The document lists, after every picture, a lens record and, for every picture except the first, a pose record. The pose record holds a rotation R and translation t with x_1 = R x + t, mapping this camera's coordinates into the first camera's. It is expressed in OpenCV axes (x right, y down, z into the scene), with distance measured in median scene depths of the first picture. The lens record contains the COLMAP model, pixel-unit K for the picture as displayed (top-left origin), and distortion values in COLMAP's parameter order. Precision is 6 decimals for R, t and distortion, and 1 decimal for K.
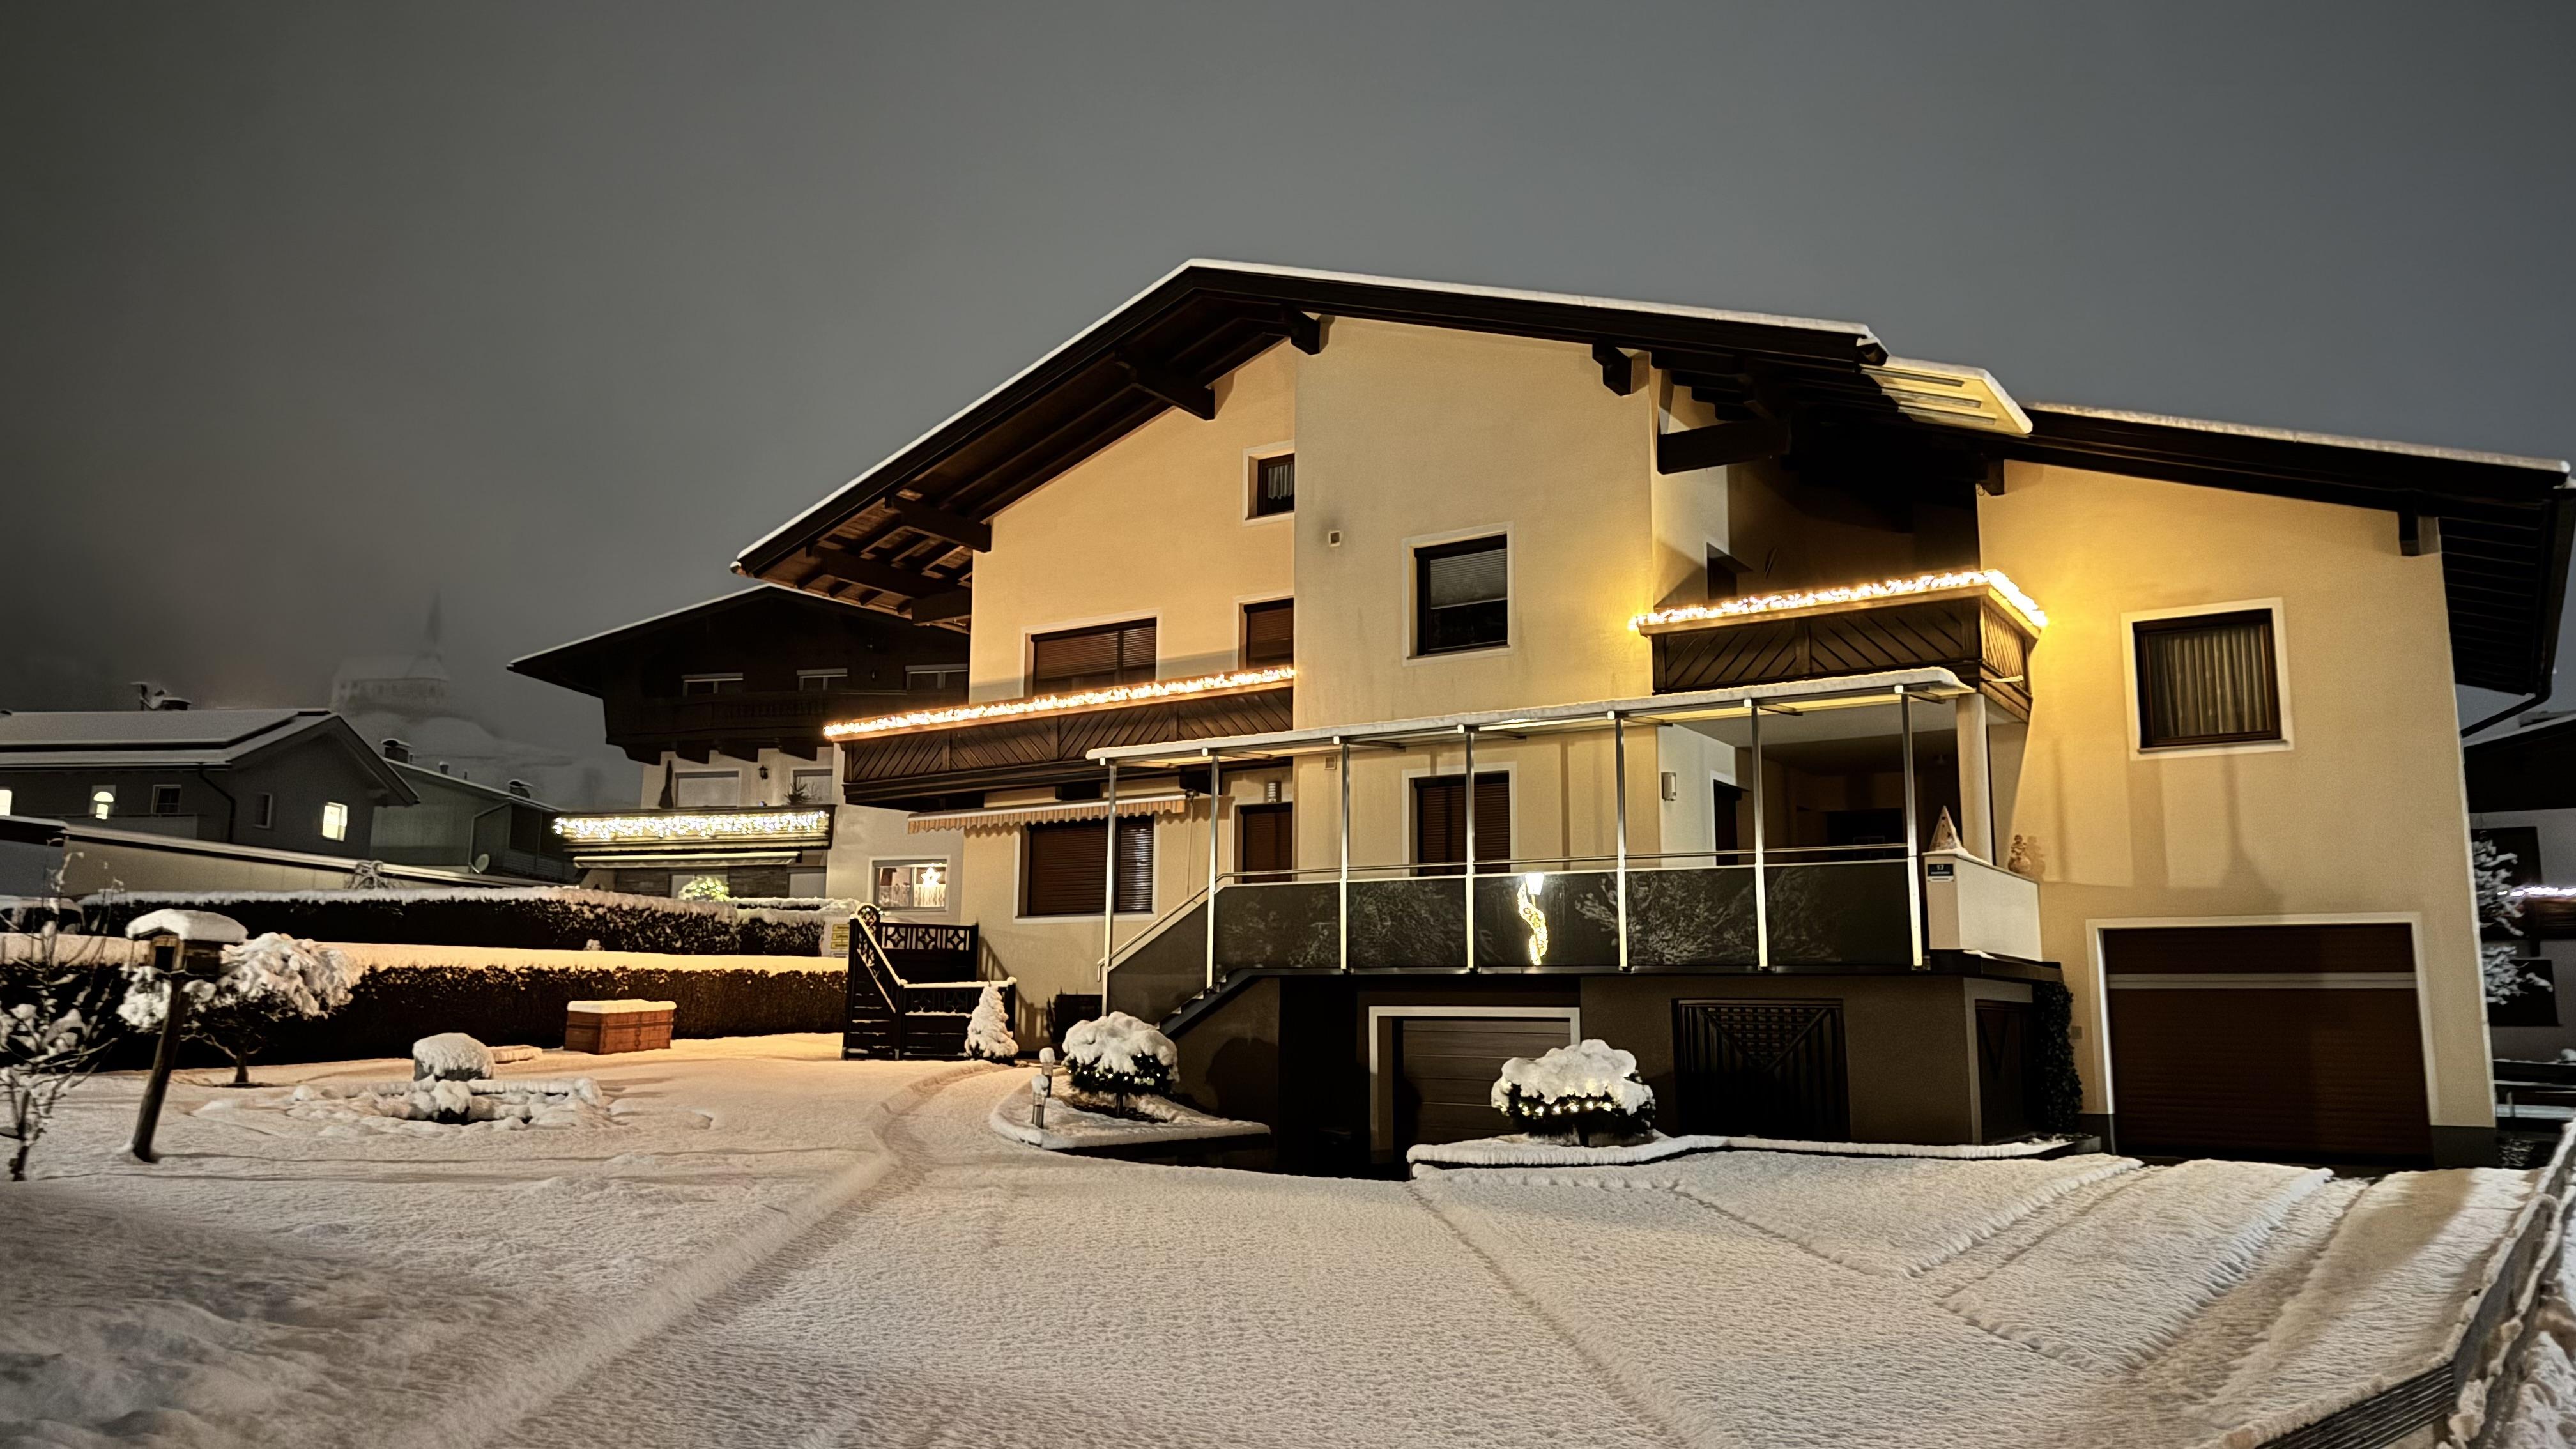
lens RADIAL K [[1783.9, 0, 1288.0], [0, 1783.9, 724.5], [0, 0, 1]] dist [0.134191, -0.195830]
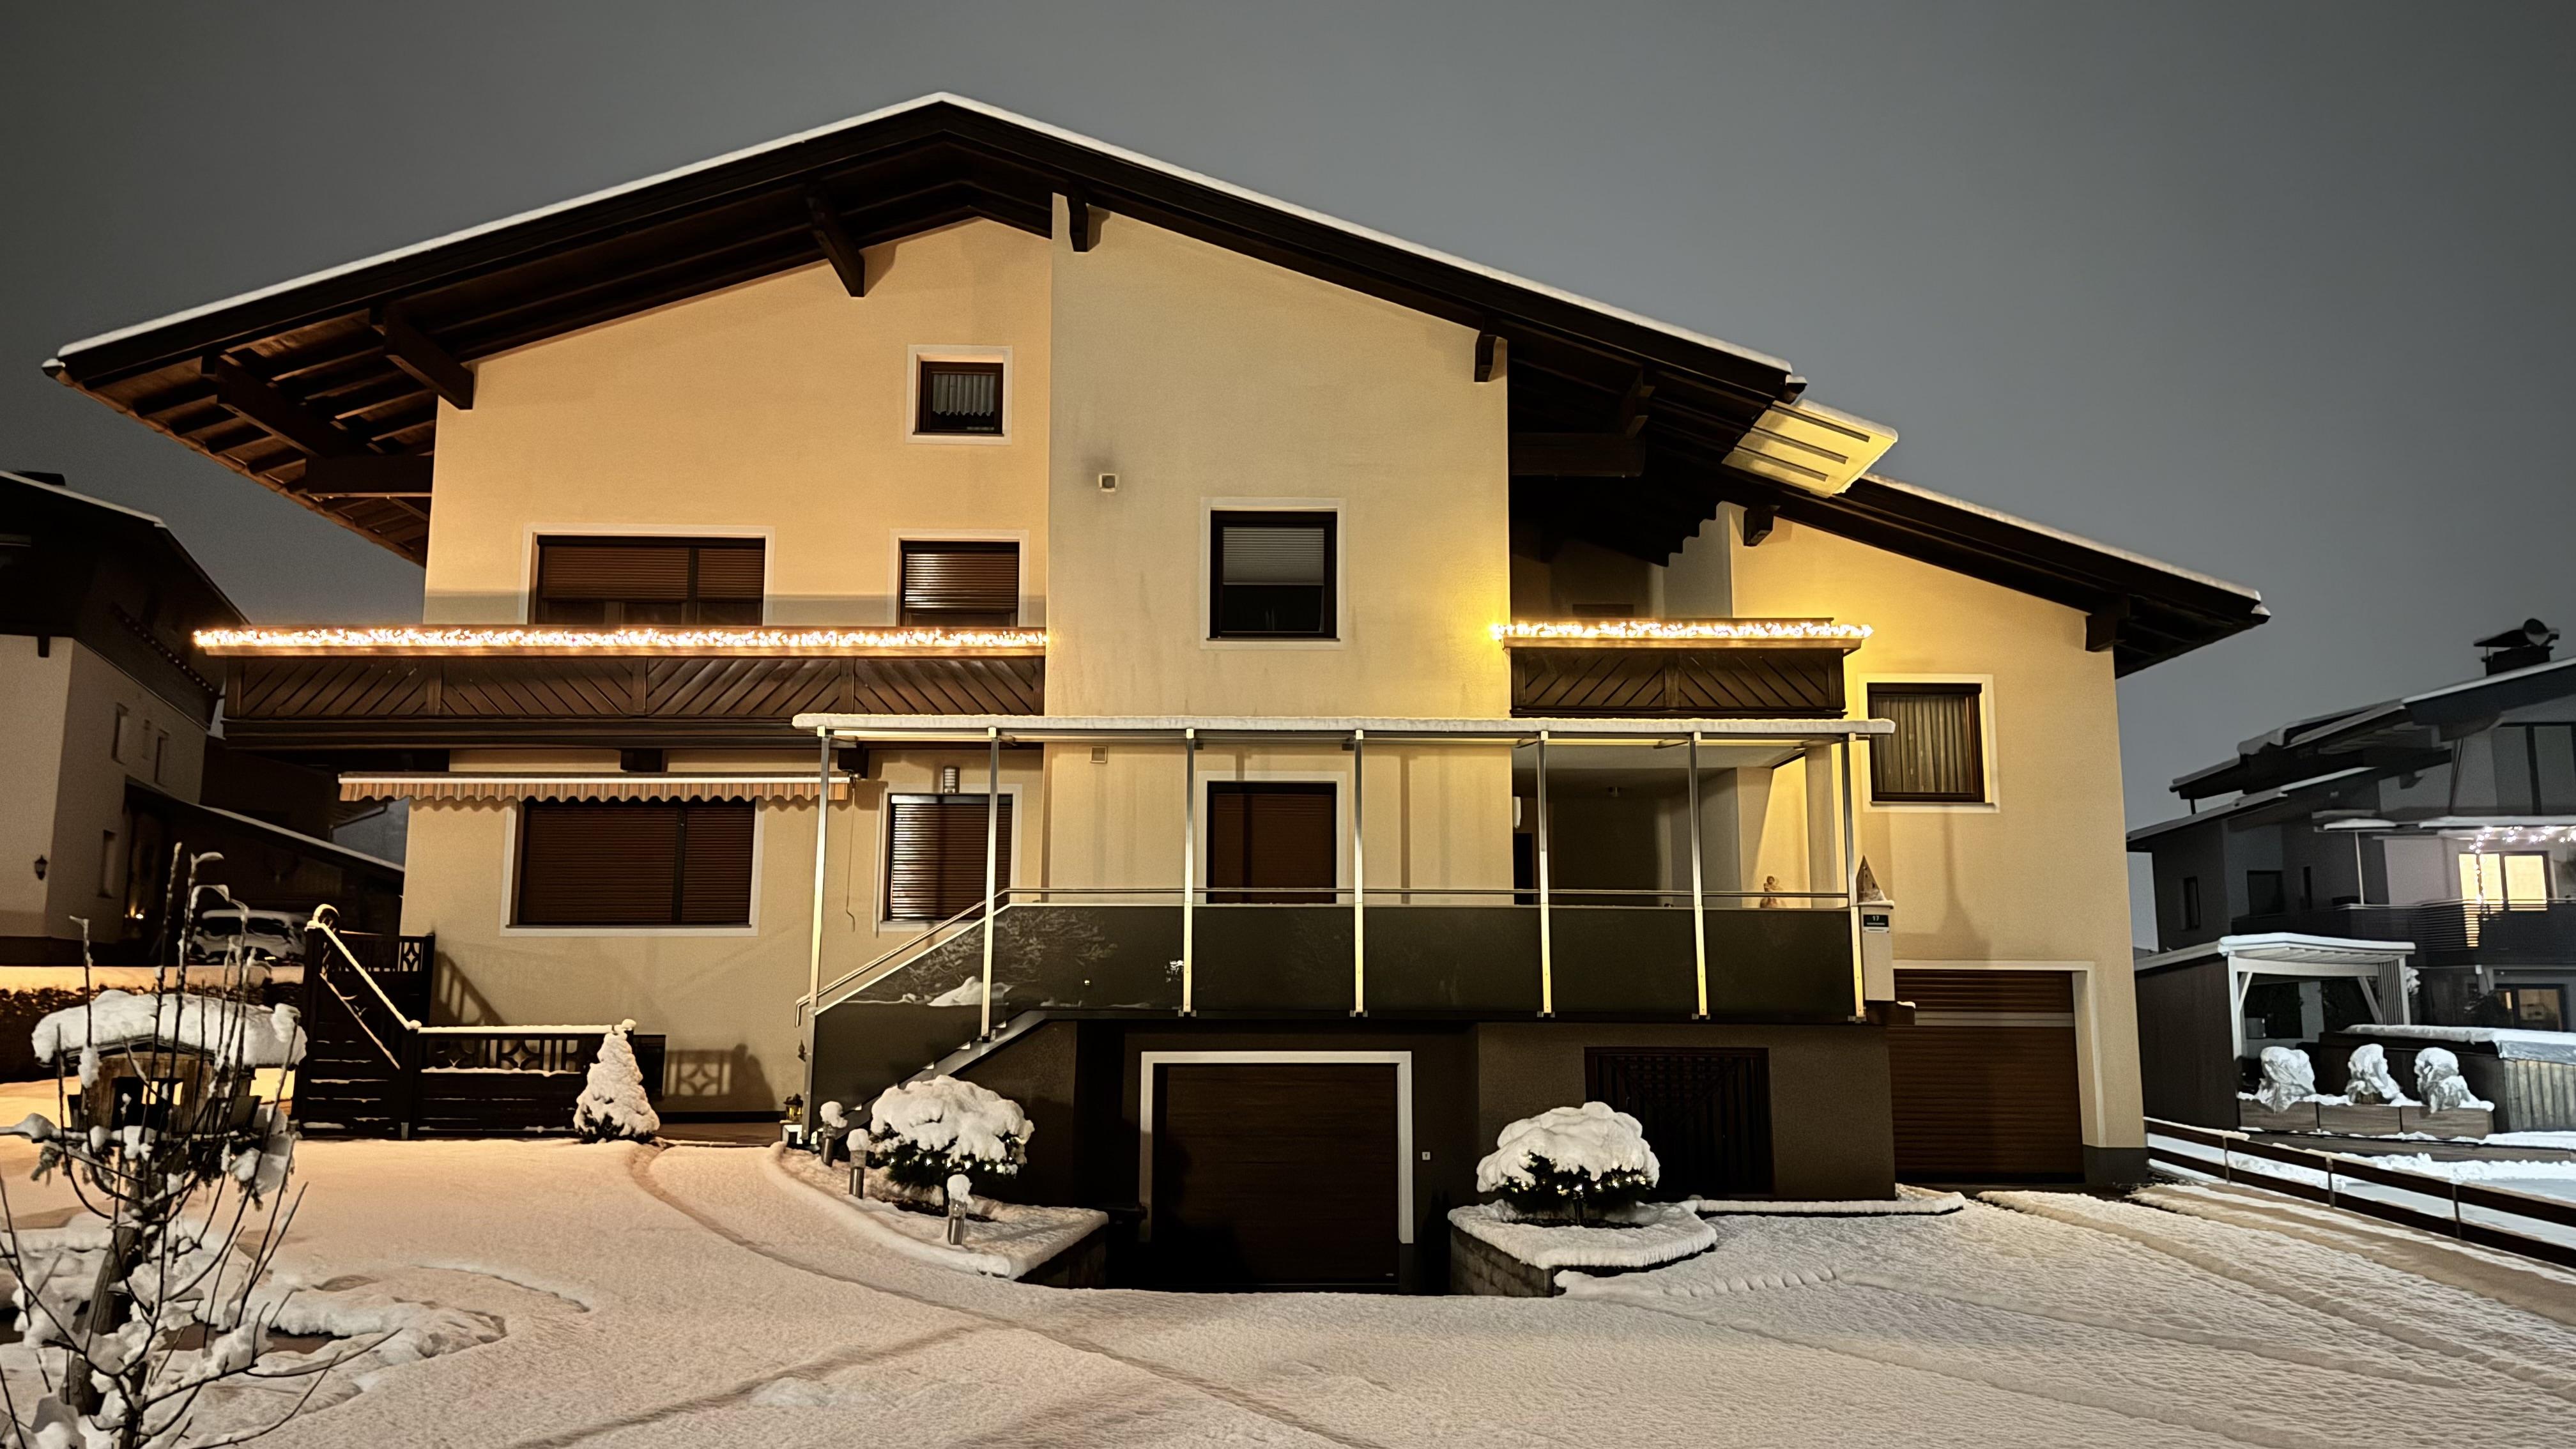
lens RADIAL K [[1783.9, 0, 1288.0], [0, 1783.9, 724.5], [0, 0, 1]] dist [0.134191, -0.195830]
pose [[0.827692, 0.079157, 0.555572, -0.372963], [-0.088194, 0.996048, -0.010523, 0.008802], [-0.554209, -0.040289, 0.831402, 0.276650]]
